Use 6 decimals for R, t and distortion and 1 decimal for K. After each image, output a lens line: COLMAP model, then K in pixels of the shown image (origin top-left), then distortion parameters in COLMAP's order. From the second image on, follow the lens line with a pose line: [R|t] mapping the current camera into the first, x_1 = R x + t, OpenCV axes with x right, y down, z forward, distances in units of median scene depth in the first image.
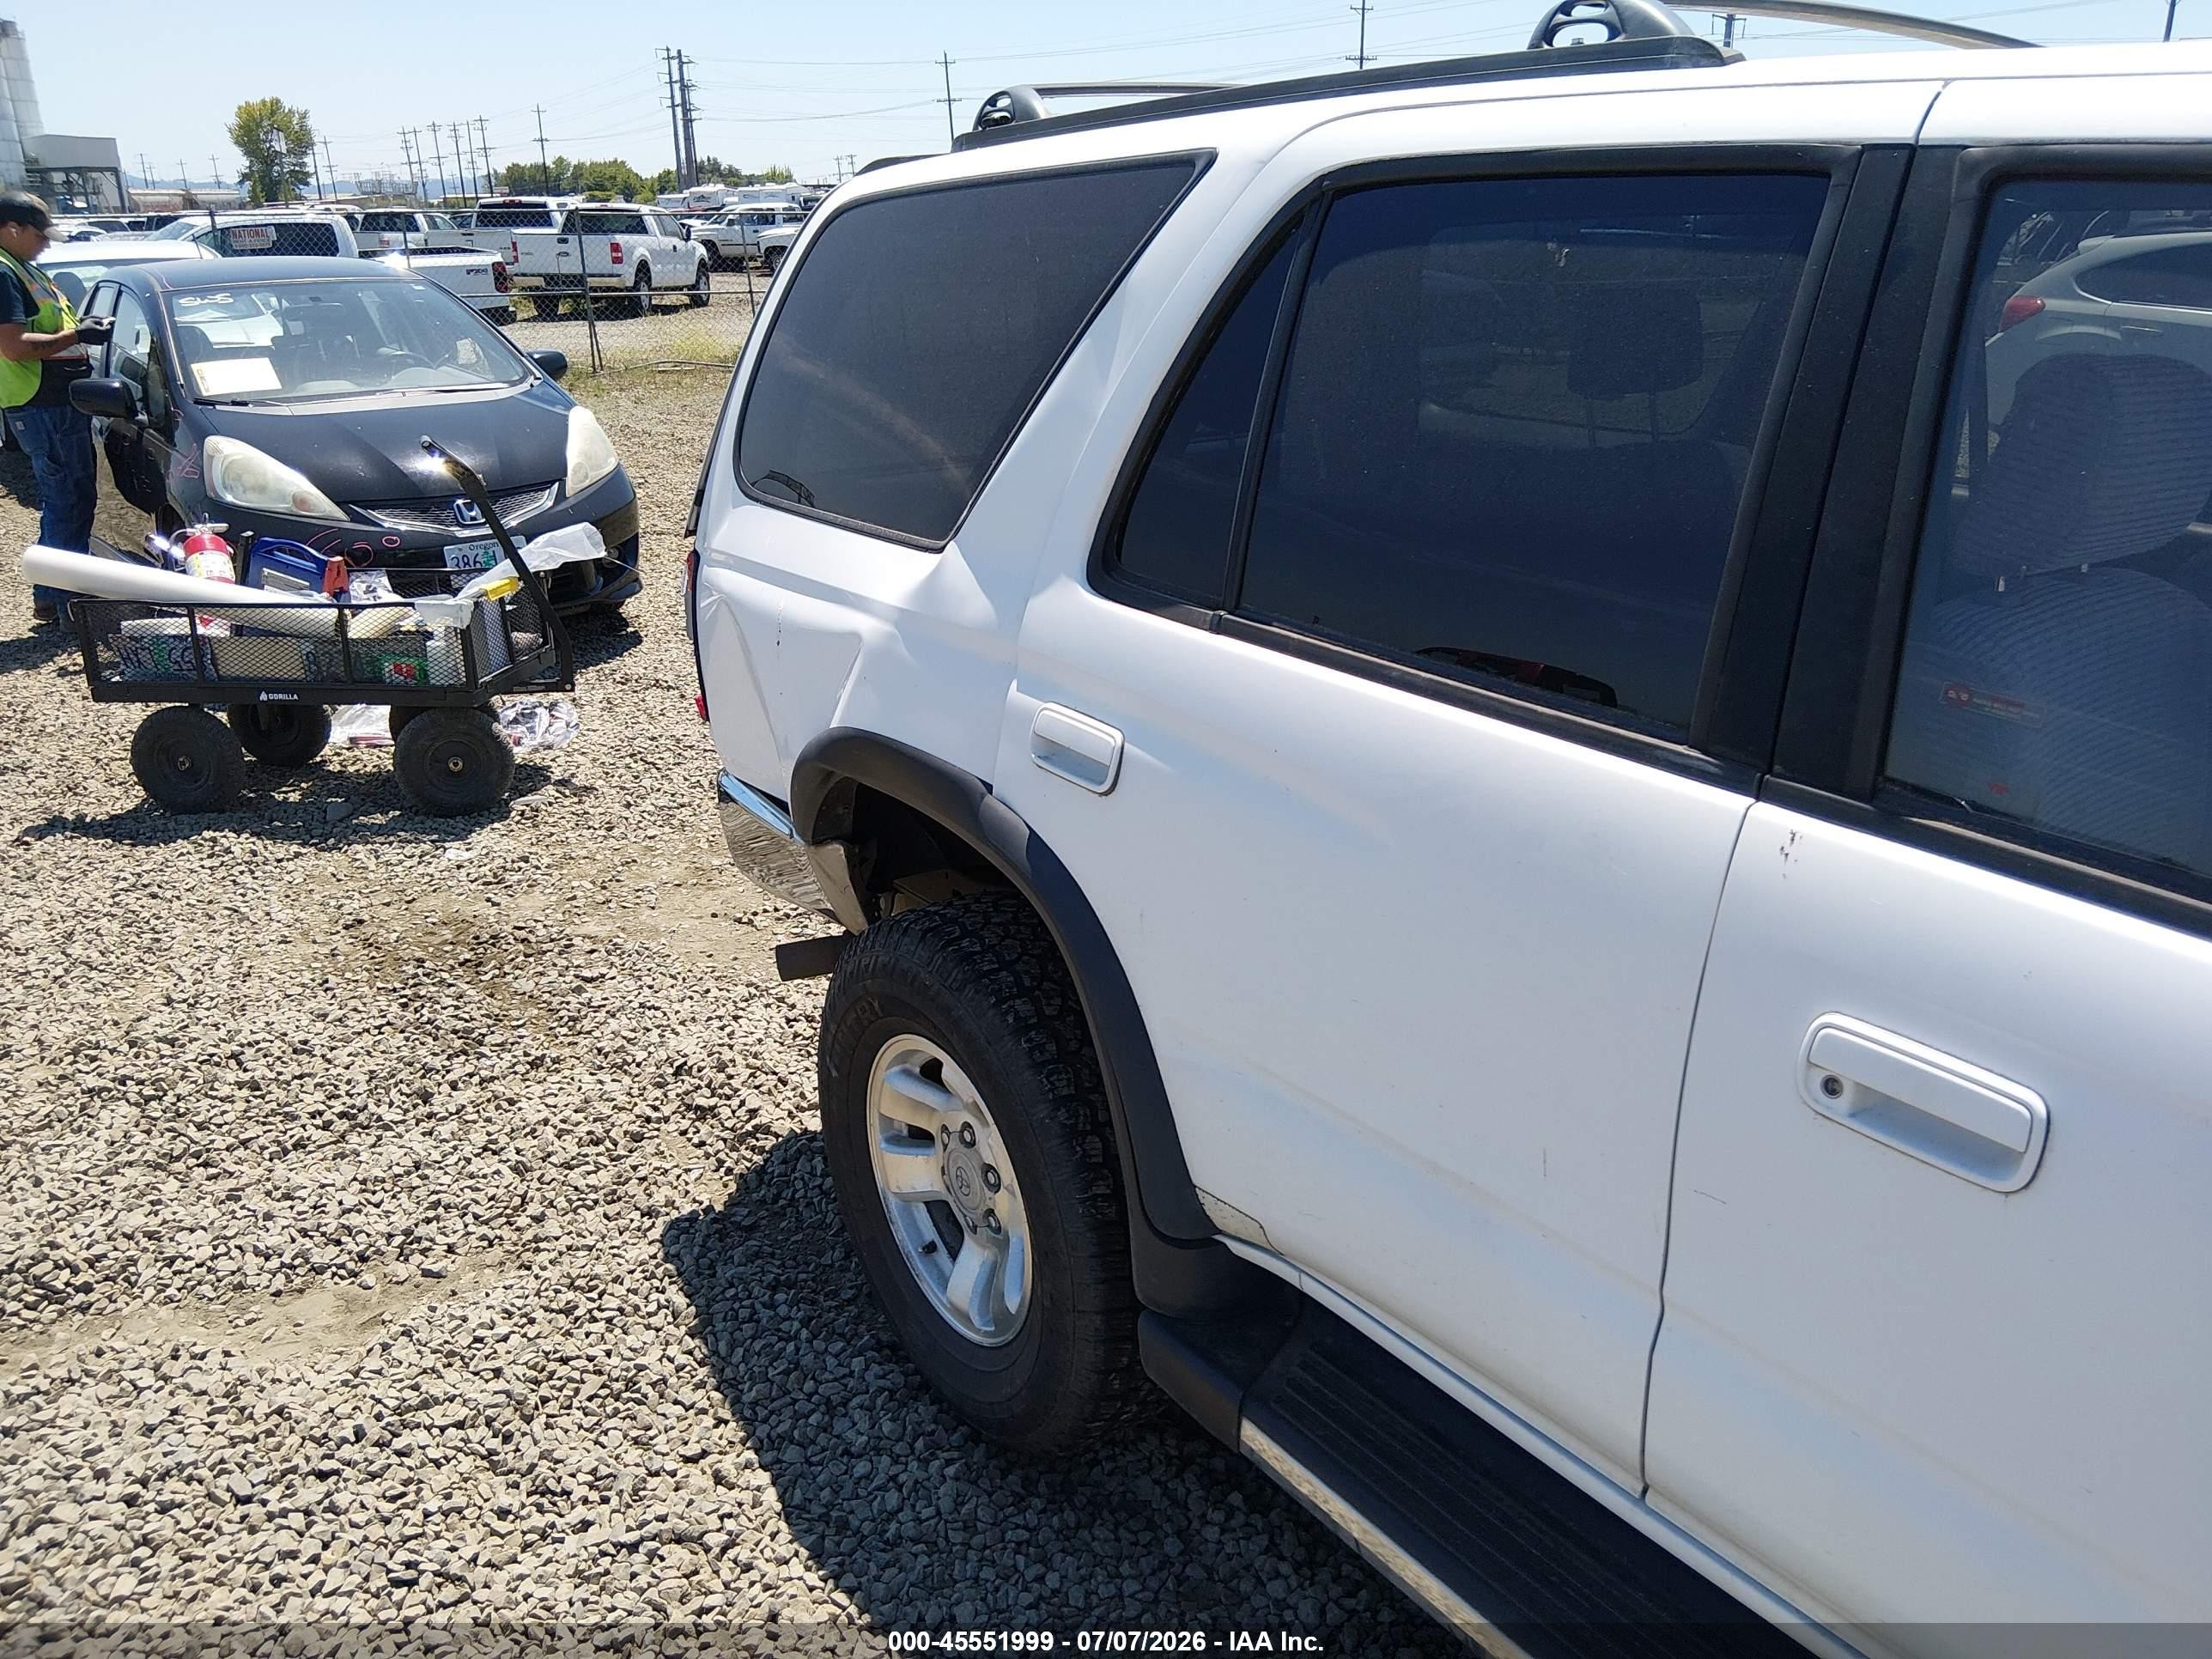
lens RADIAL K [[1620.6, 0, 1097.8], [0, 1620.6, 872.3], [0, 0, 1]] dist [0.047720, -0.047437]
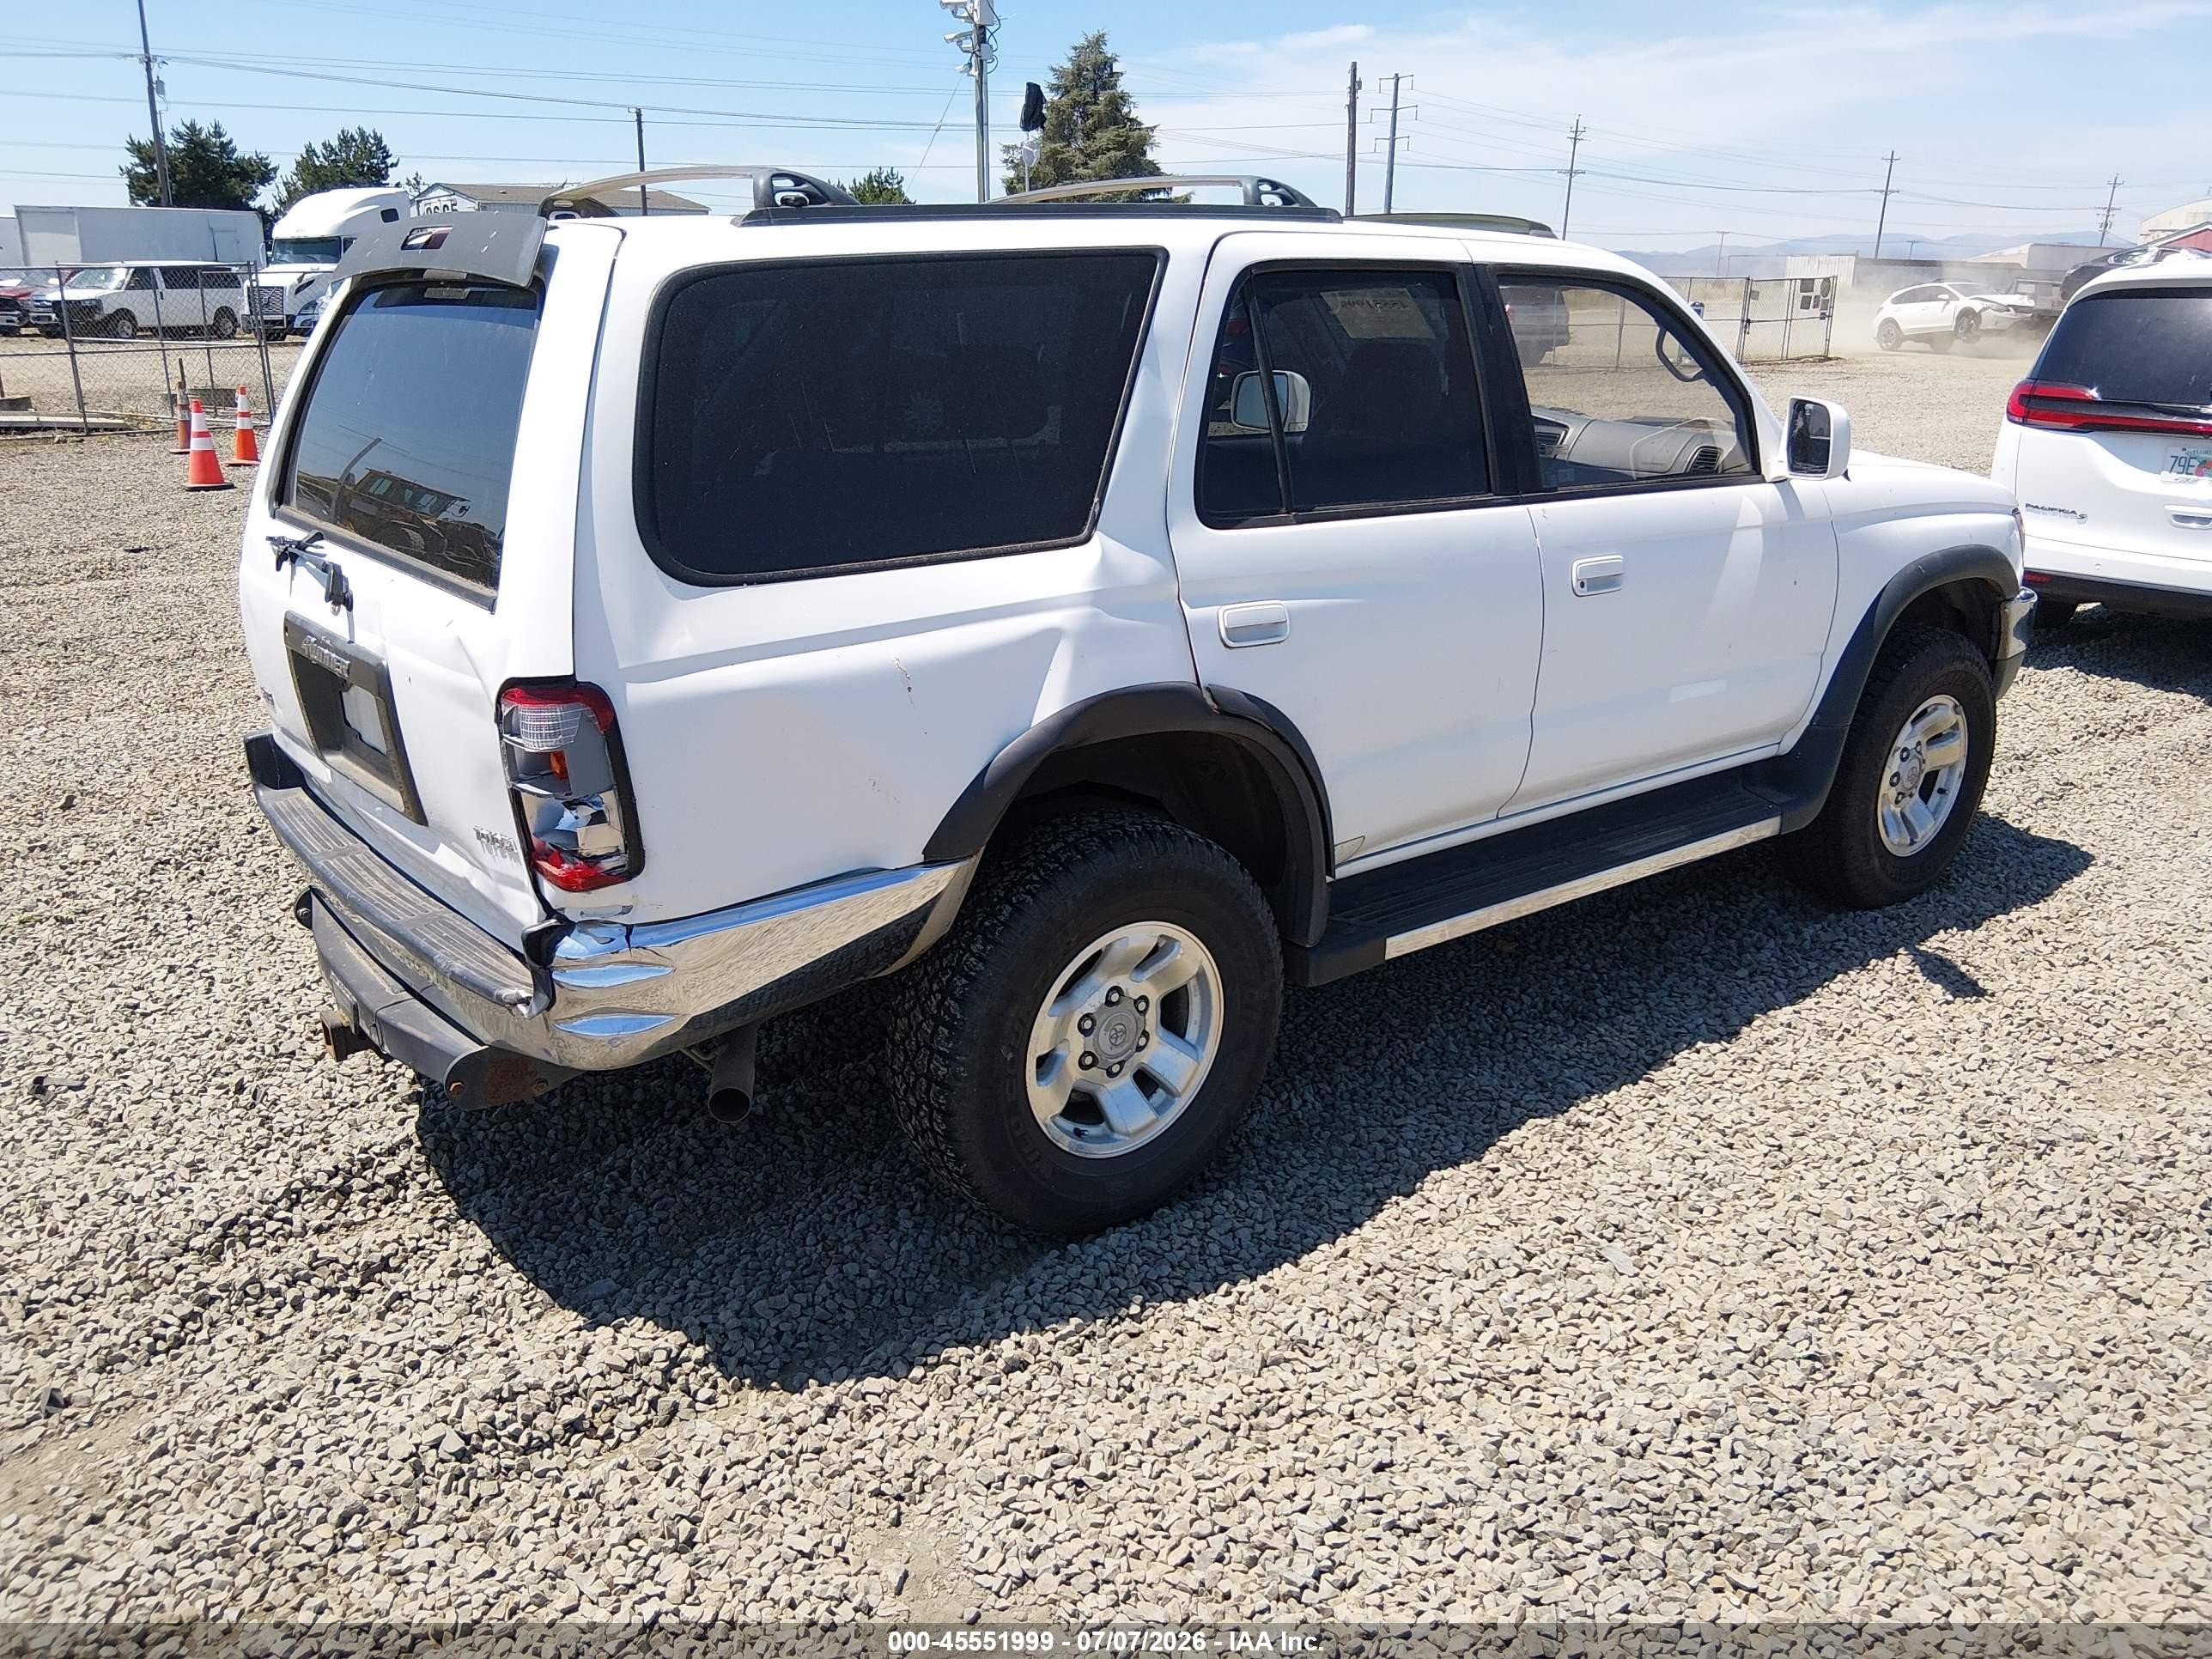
lens RADIAL K [[1620.6, 0, 1097.8], [0, 1620.6, 872.3], [0, 0, 1]] dist [0.047720, -0.047437]
pose [[-0.000109, -0.329479, 0.944163, -1.584443], [0.371607, 0.876538, 0.305923, -0.406409], [-0.928390, 0.350891, 0.122341, 1.048761]]
